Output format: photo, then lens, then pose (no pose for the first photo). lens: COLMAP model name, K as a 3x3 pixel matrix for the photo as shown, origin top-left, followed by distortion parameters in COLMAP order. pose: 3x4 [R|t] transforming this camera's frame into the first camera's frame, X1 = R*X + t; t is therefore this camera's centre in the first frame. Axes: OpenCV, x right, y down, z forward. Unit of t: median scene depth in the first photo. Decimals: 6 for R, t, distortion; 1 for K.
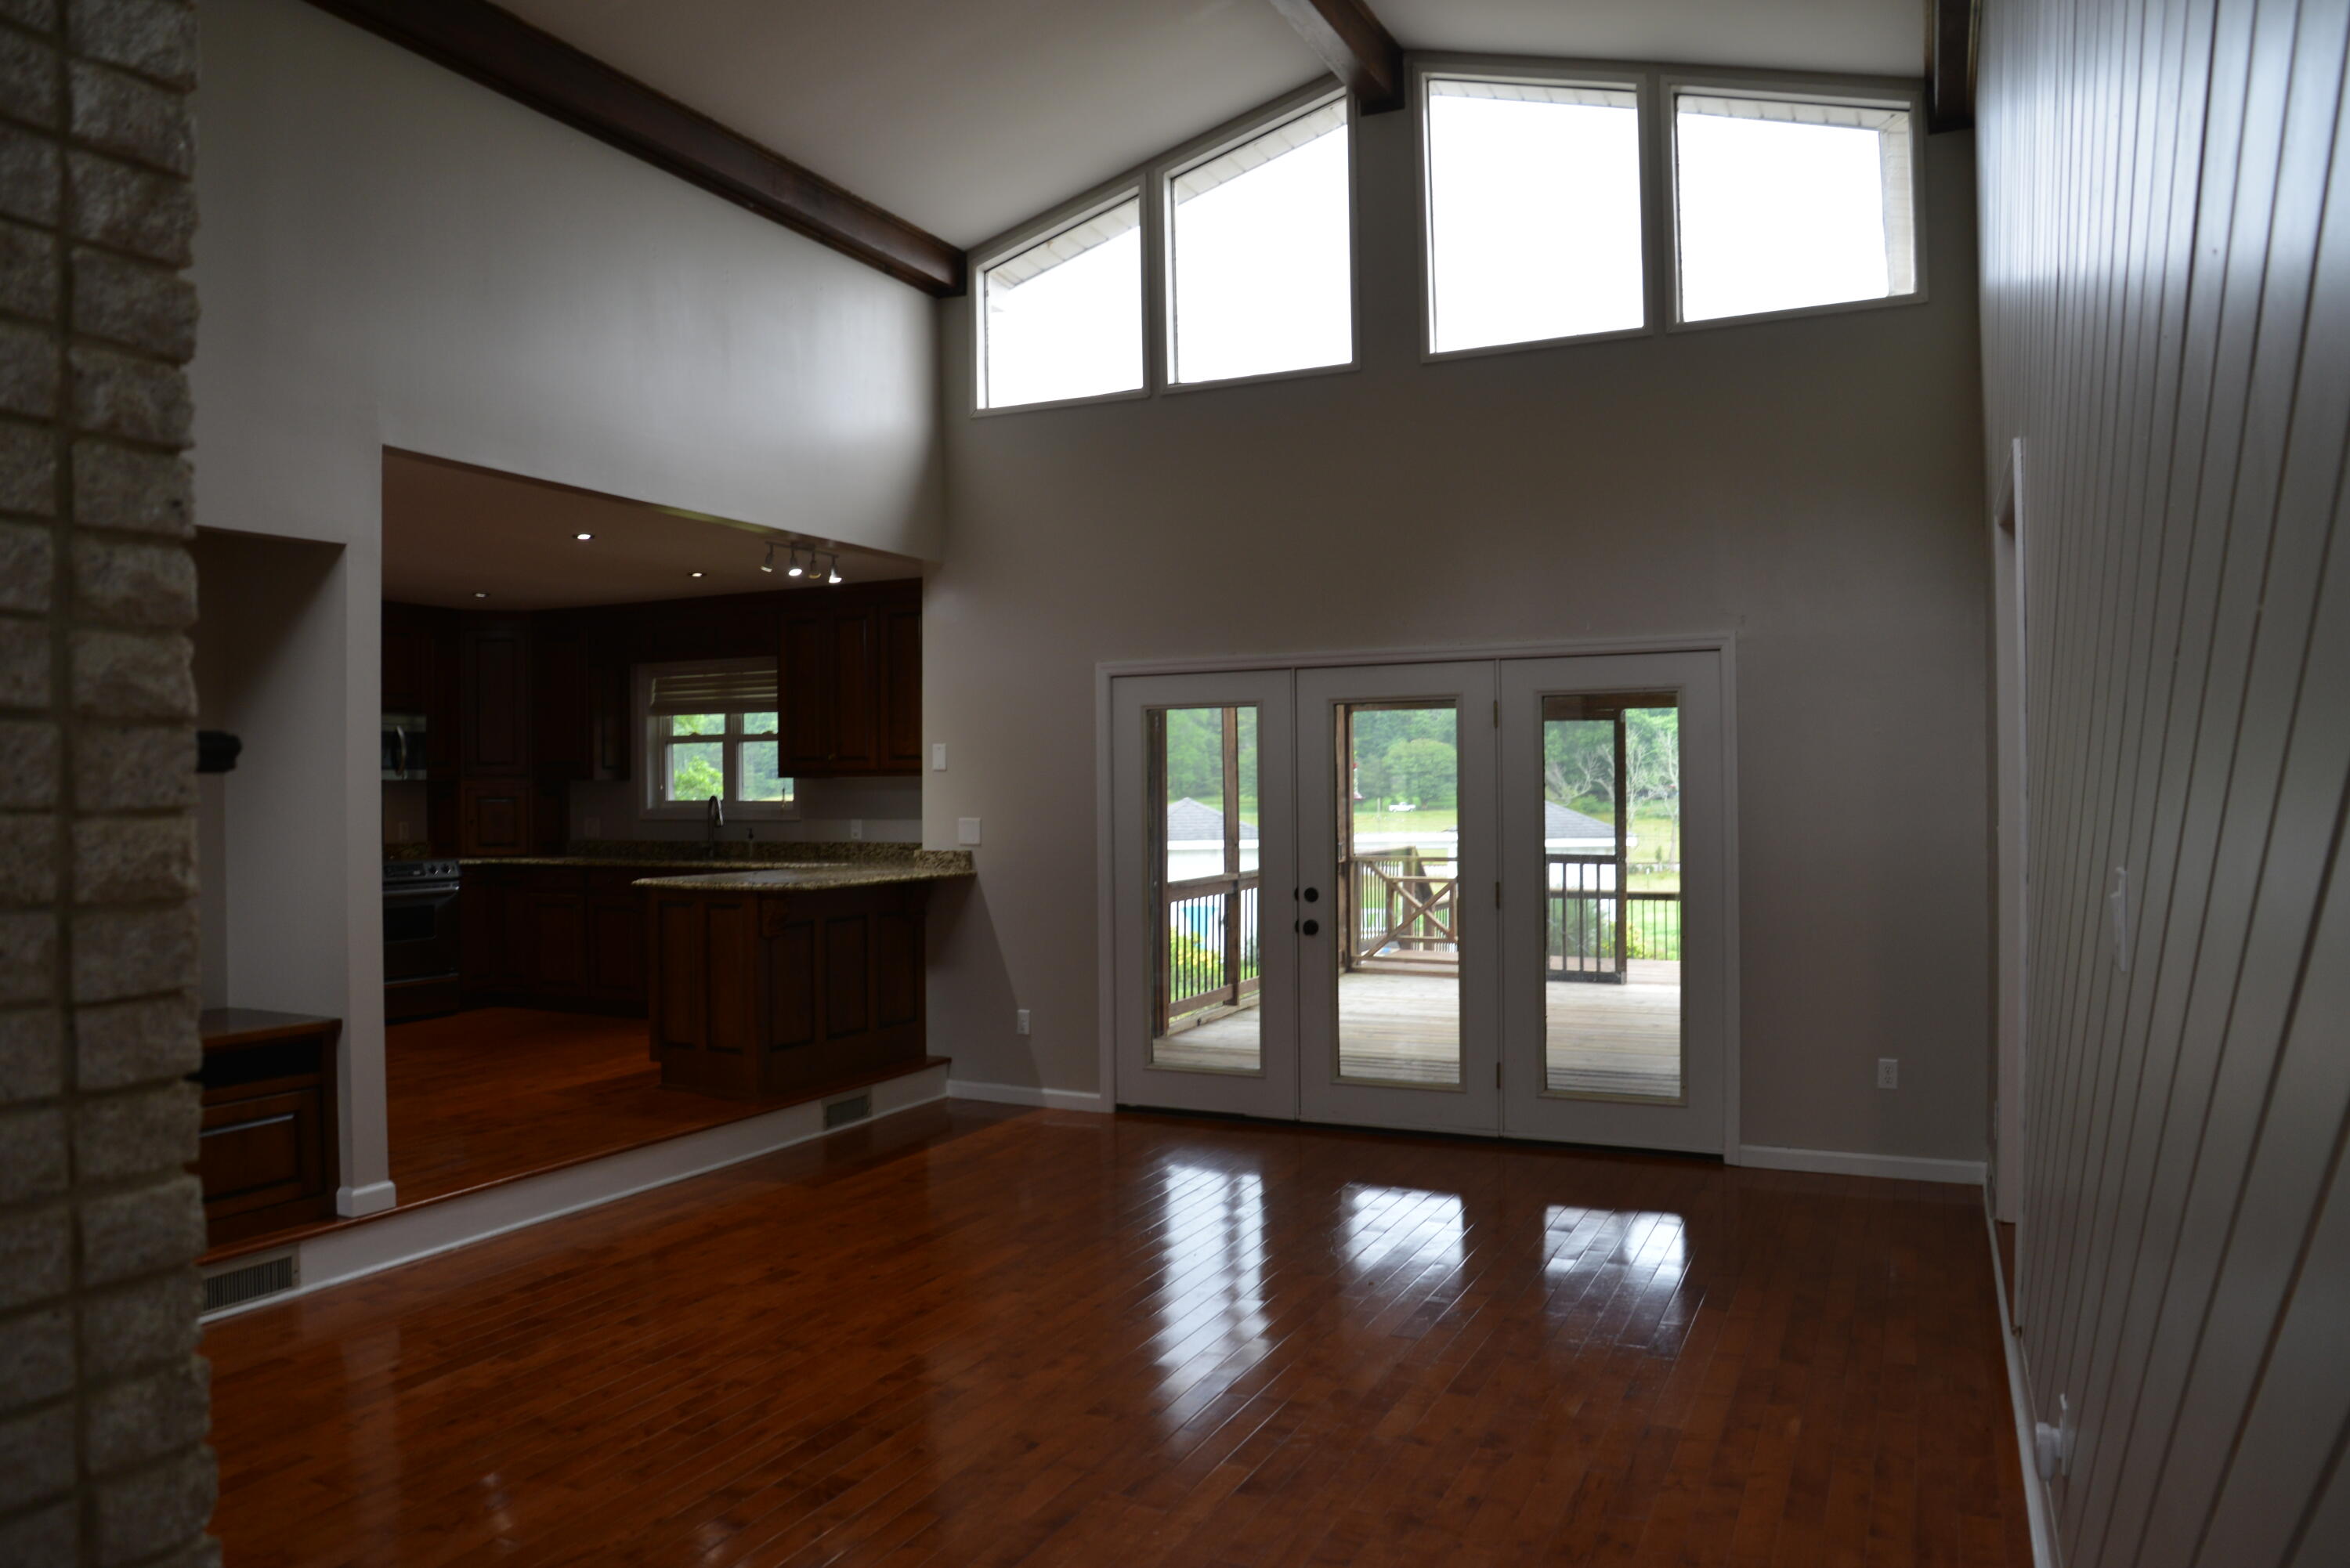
lens RADIAL K [[1582.2, 0, 1167.3], [0, 1582.2, 785.9], [0, 0, 1]] dist [-0.089203, 0.026952]
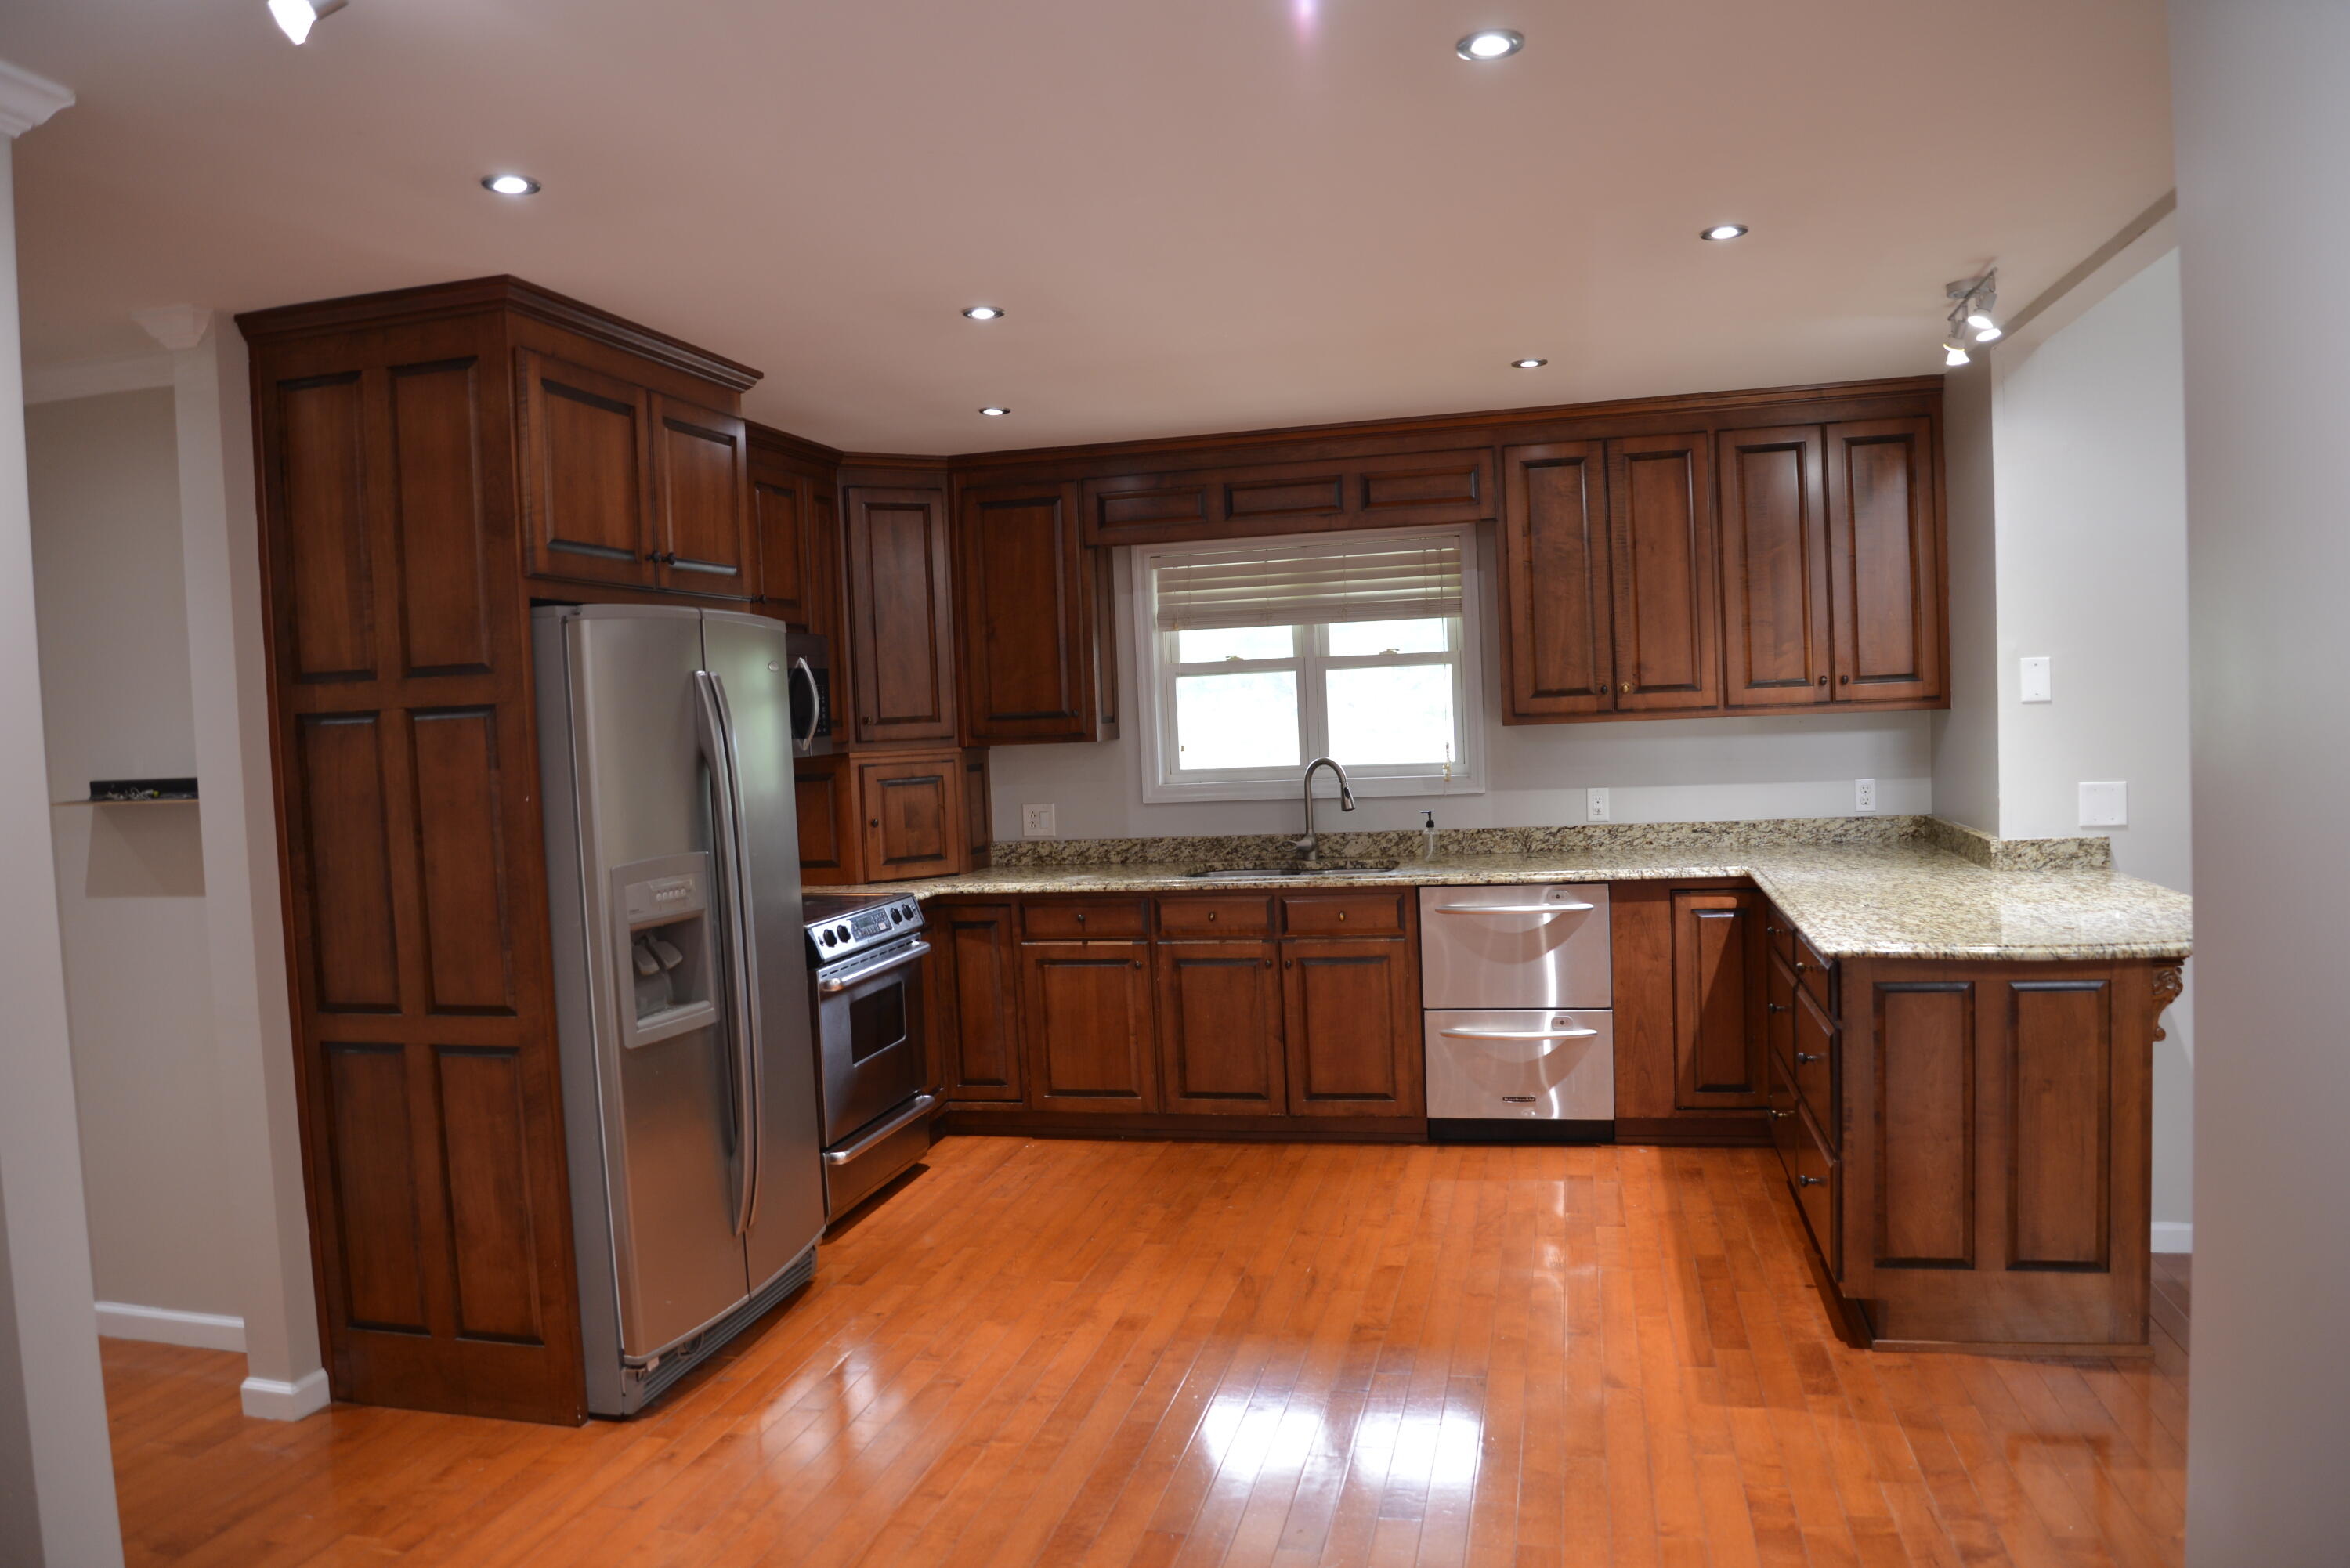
lens RADIAL K [[1582.2, 0, 1182.0], [0, 1582.2, 793.8], [0, 0, 1]] dist [-0.089203, 0.026952]
pose [[0.975313, -0.047319, 0.215699, -0.462235], [0.036861, 0.997953, 0.052254, -0.013973], [-0.217731, -0.043013, 0.975061, 0.408338]]
